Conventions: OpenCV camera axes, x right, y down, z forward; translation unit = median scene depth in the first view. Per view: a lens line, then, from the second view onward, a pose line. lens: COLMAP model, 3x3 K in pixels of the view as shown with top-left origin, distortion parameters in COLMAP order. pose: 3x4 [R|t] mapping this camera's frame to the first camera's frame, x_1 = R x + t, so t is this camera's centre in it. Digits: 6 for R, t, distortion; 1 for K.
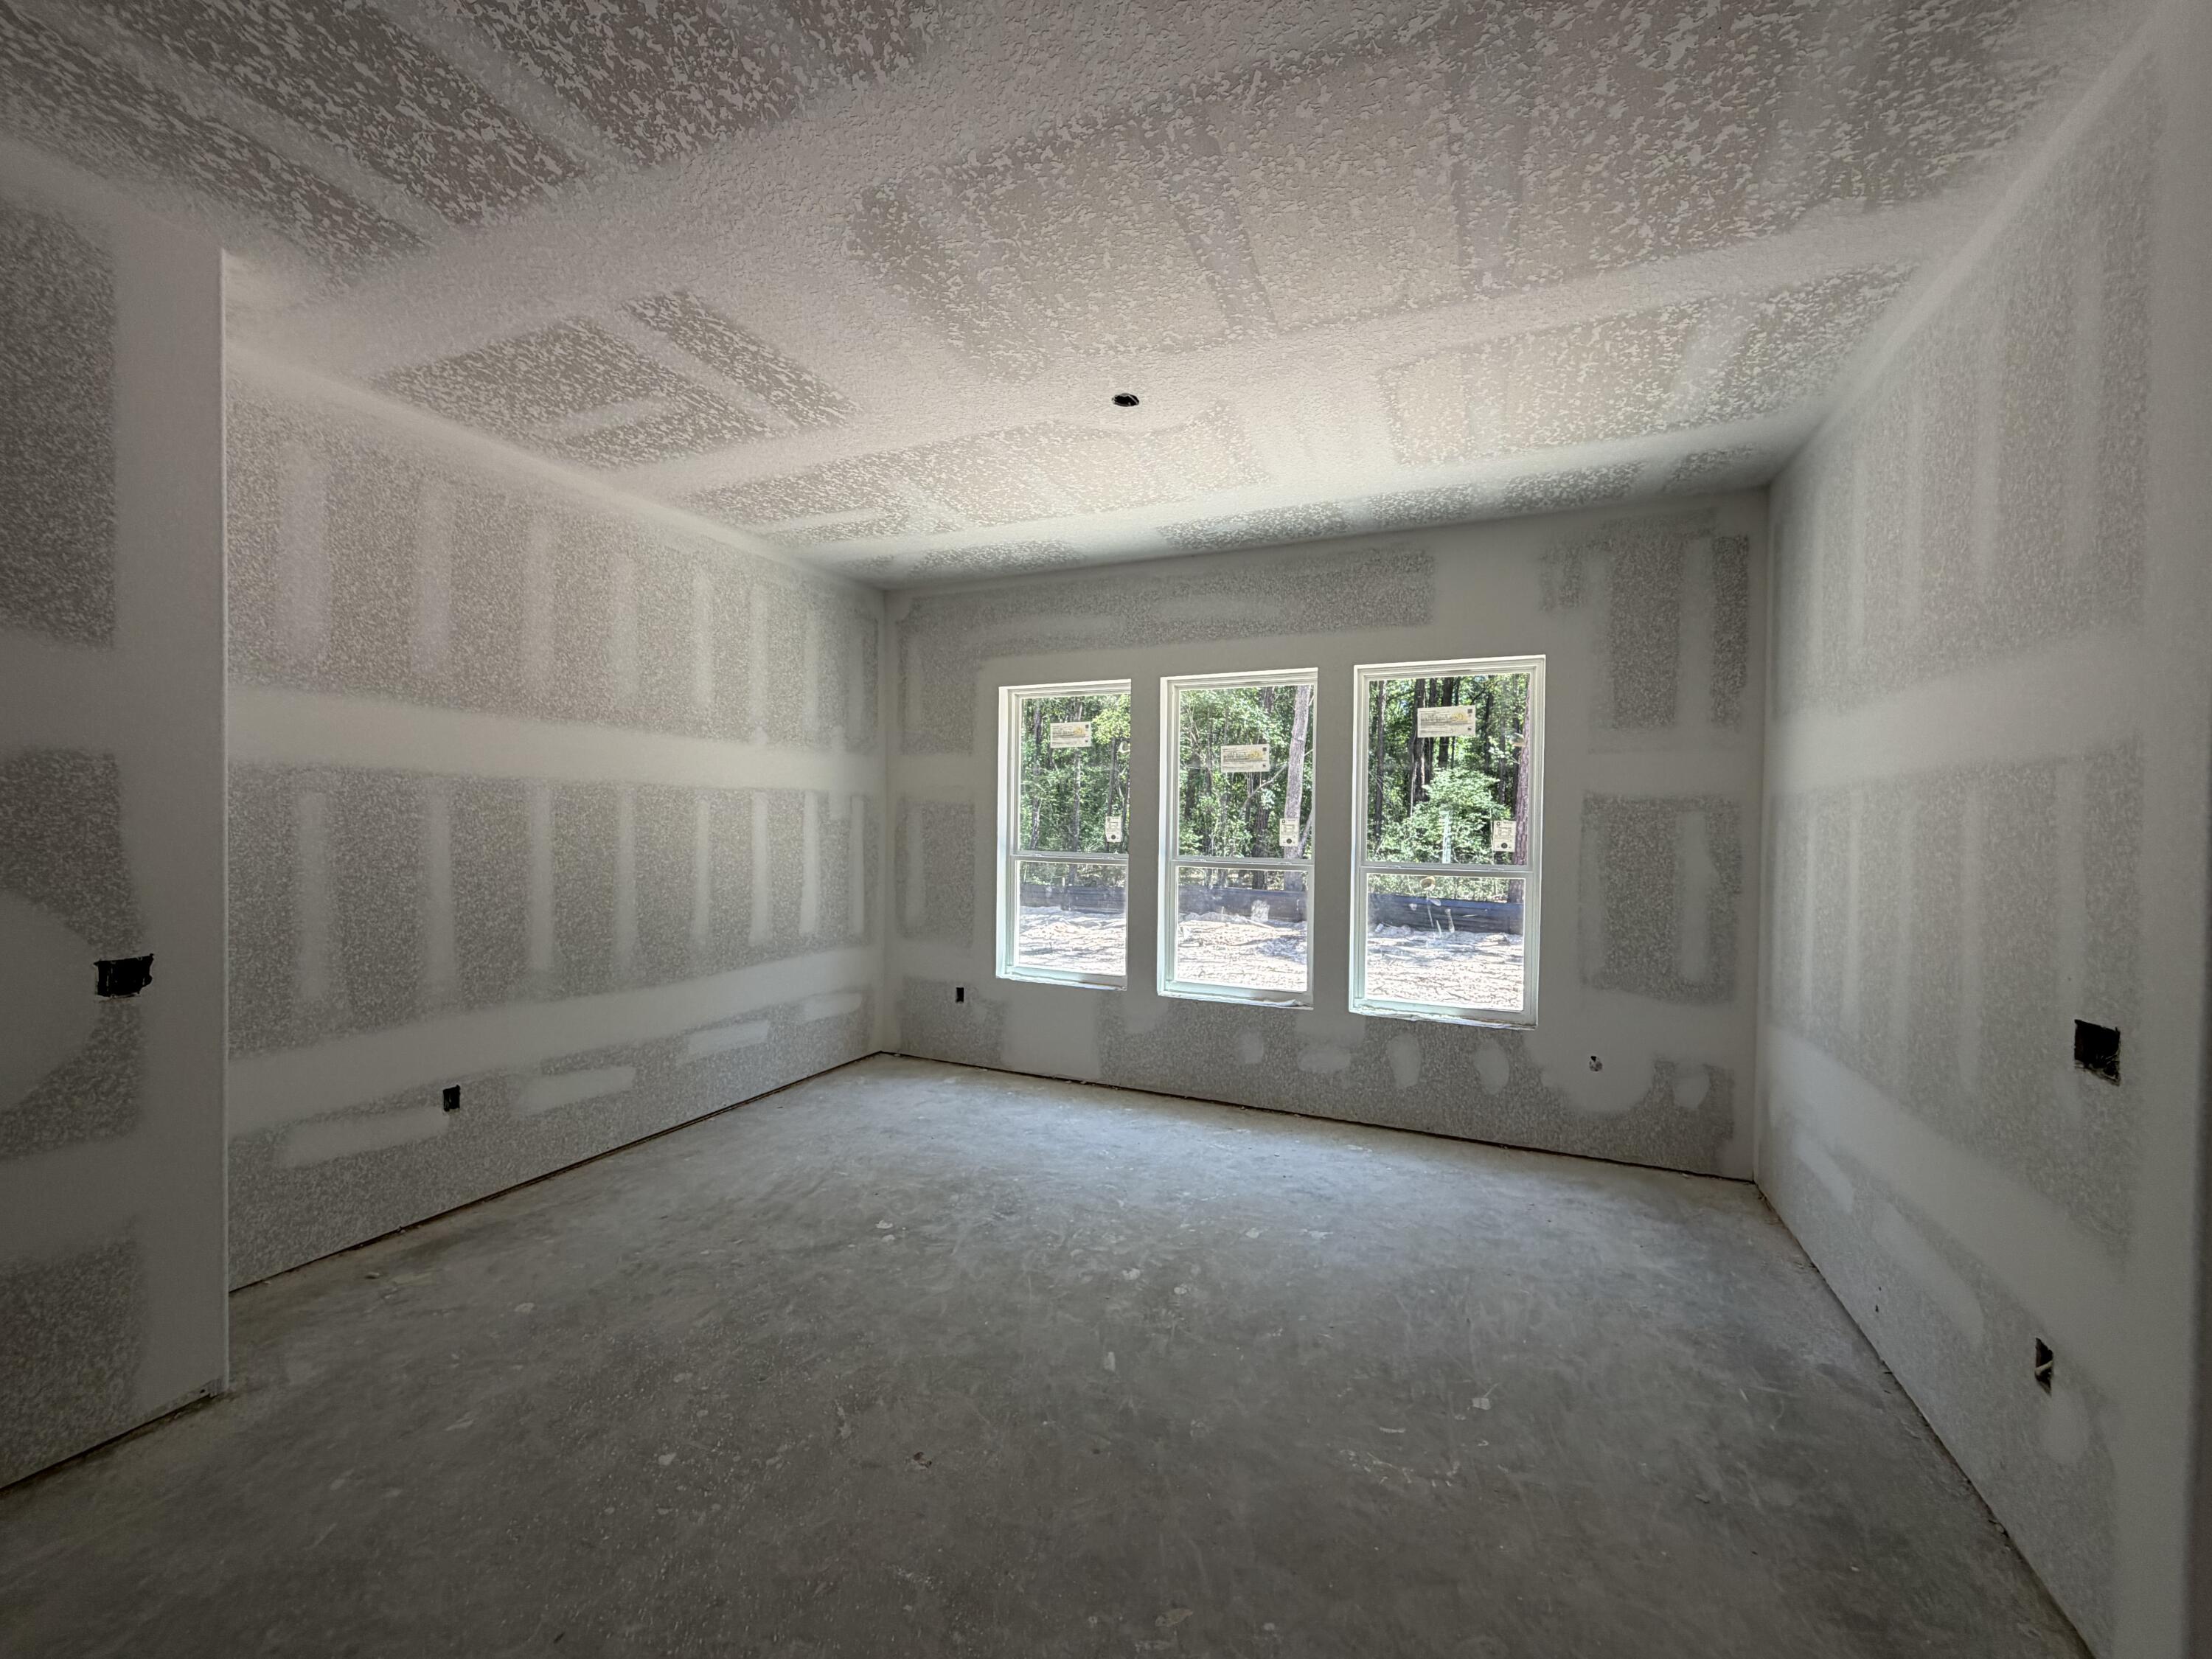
lens RADIAL K [[882.1, 0, 1095.3], [0, 882.1, 828.0], [0, 0, 1]] dist [-0.001257, 0.000528]
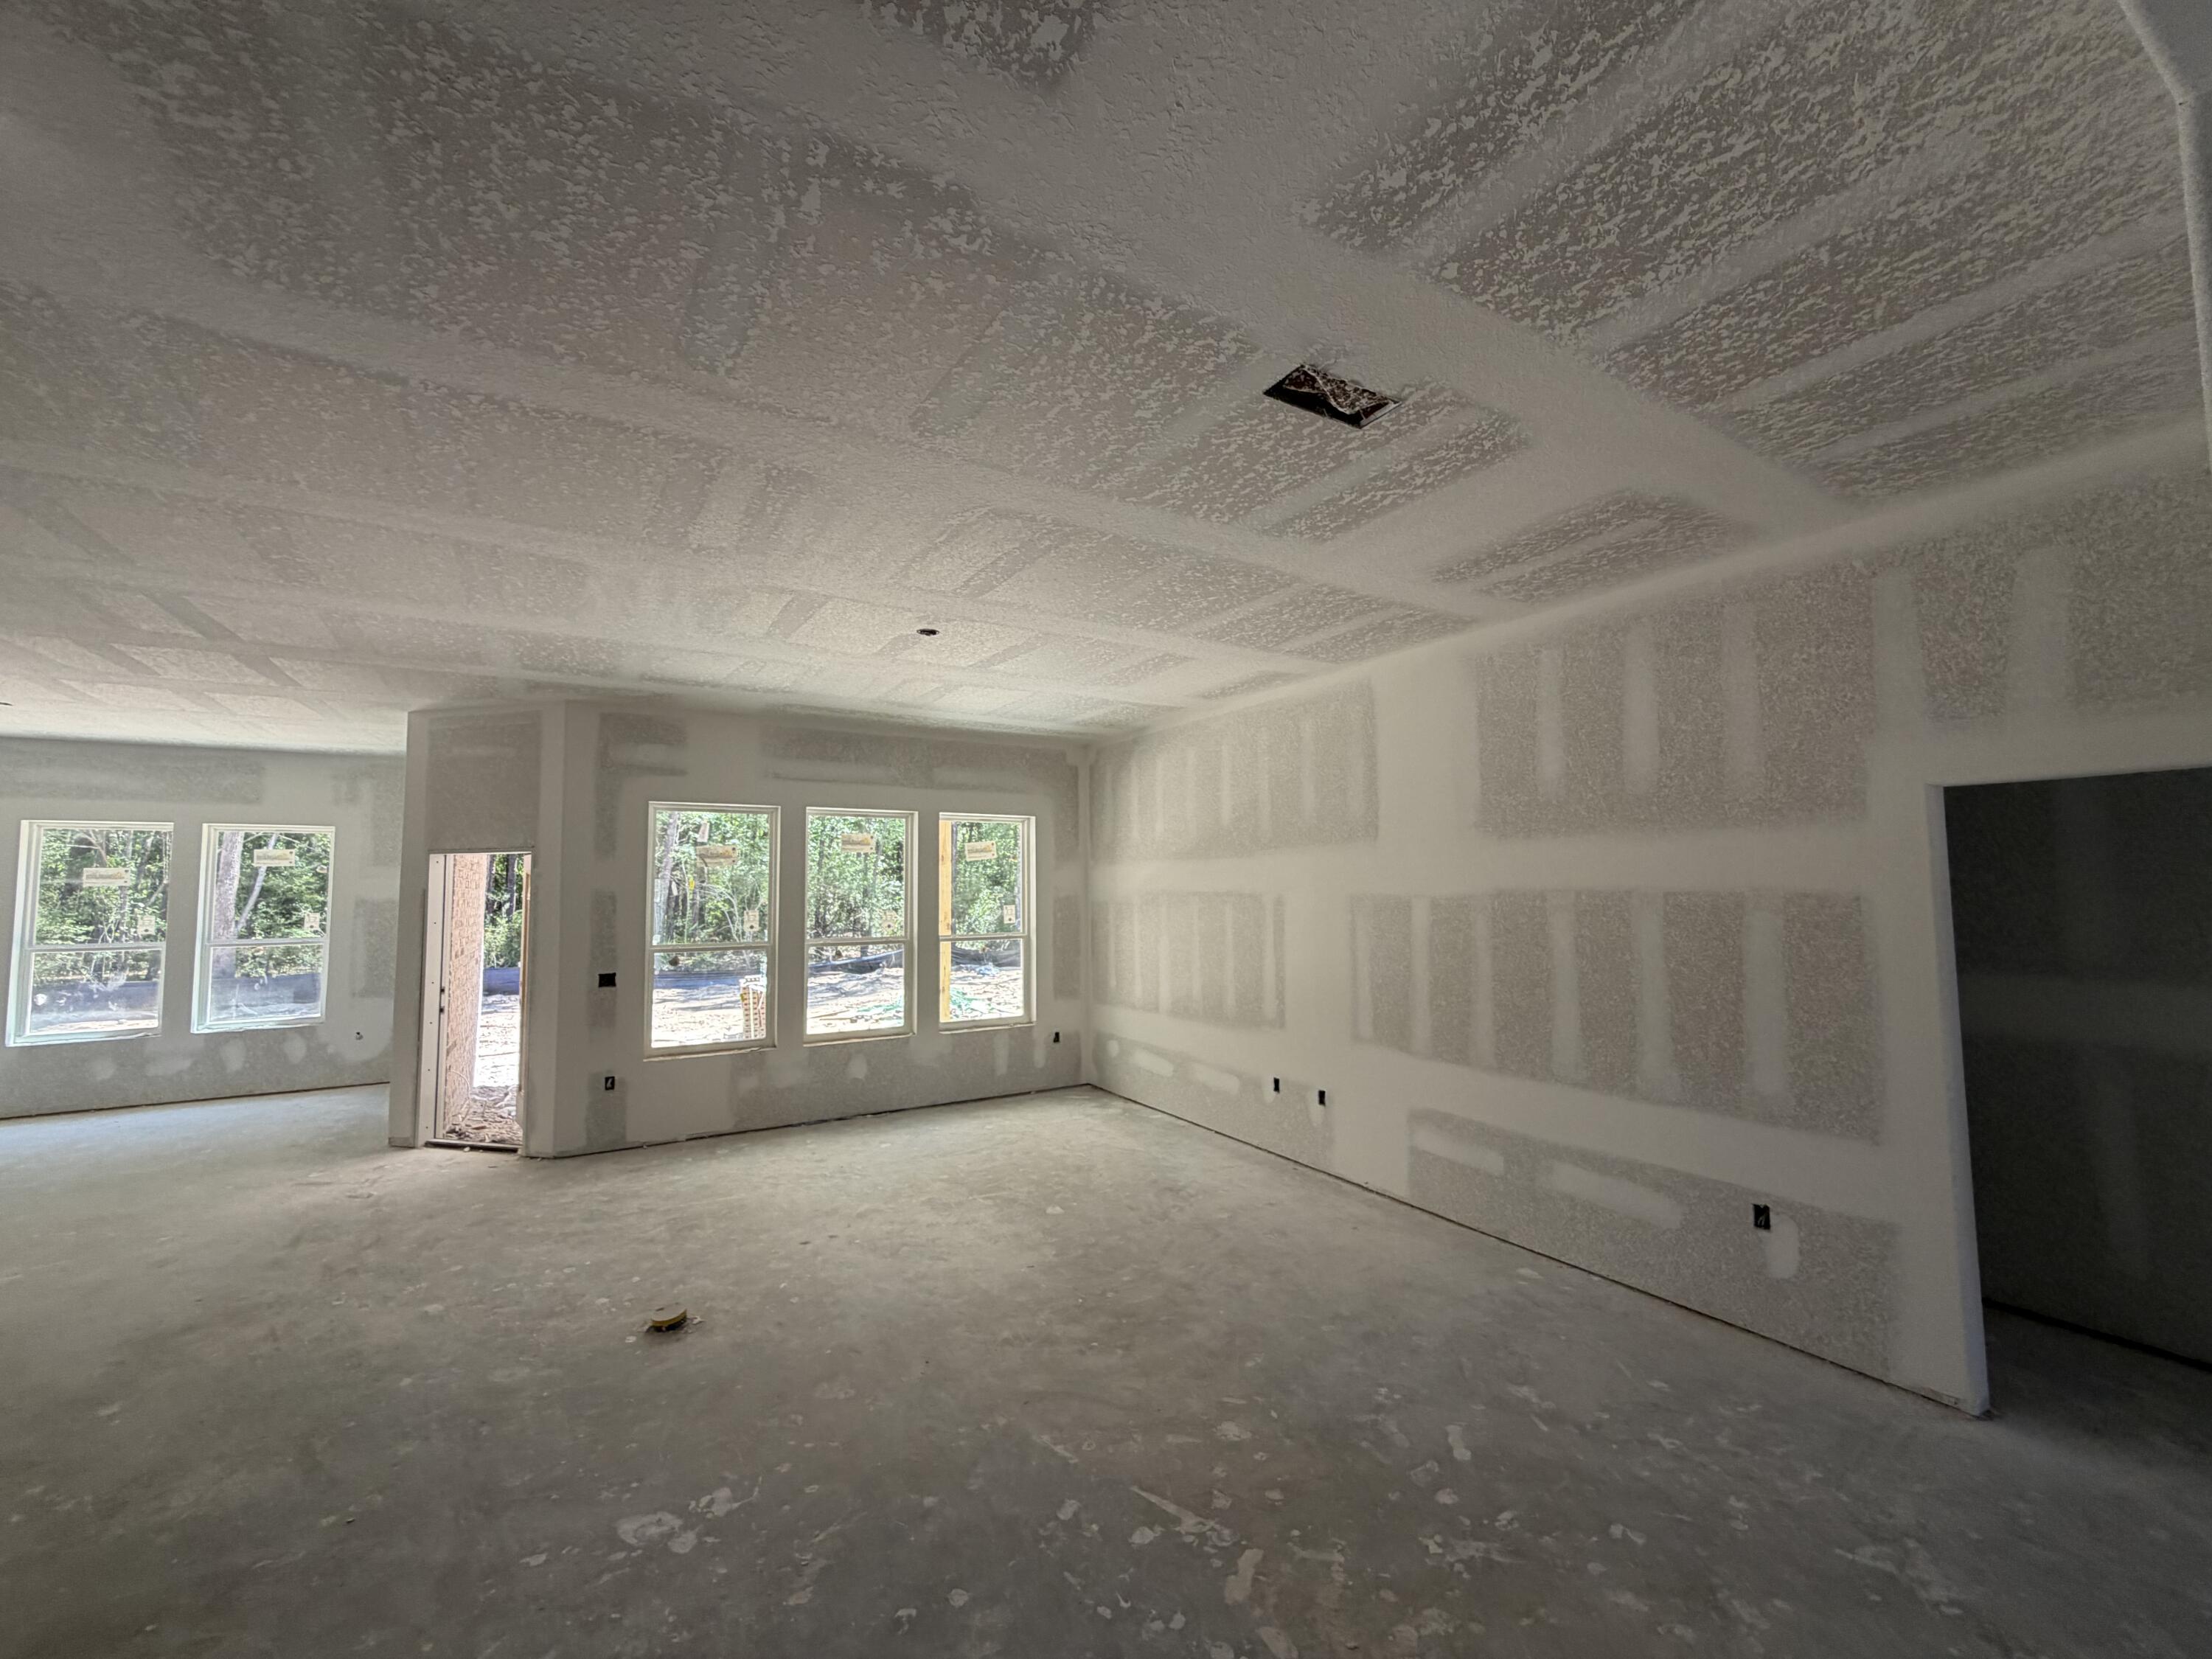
lens RADIAL K [[882.1, 0, 1096.8], [0, 882.1, 831.4], [0, 0, 1]] dist [-0.001257, 0.000528]
pose [[0.575370, 0.036416, 0.817082, -0.108920], [0.026479, 0.997655, -0.063109, -0.020736], [-0.817464, 0.057947, 0.573057, -1.501563]]
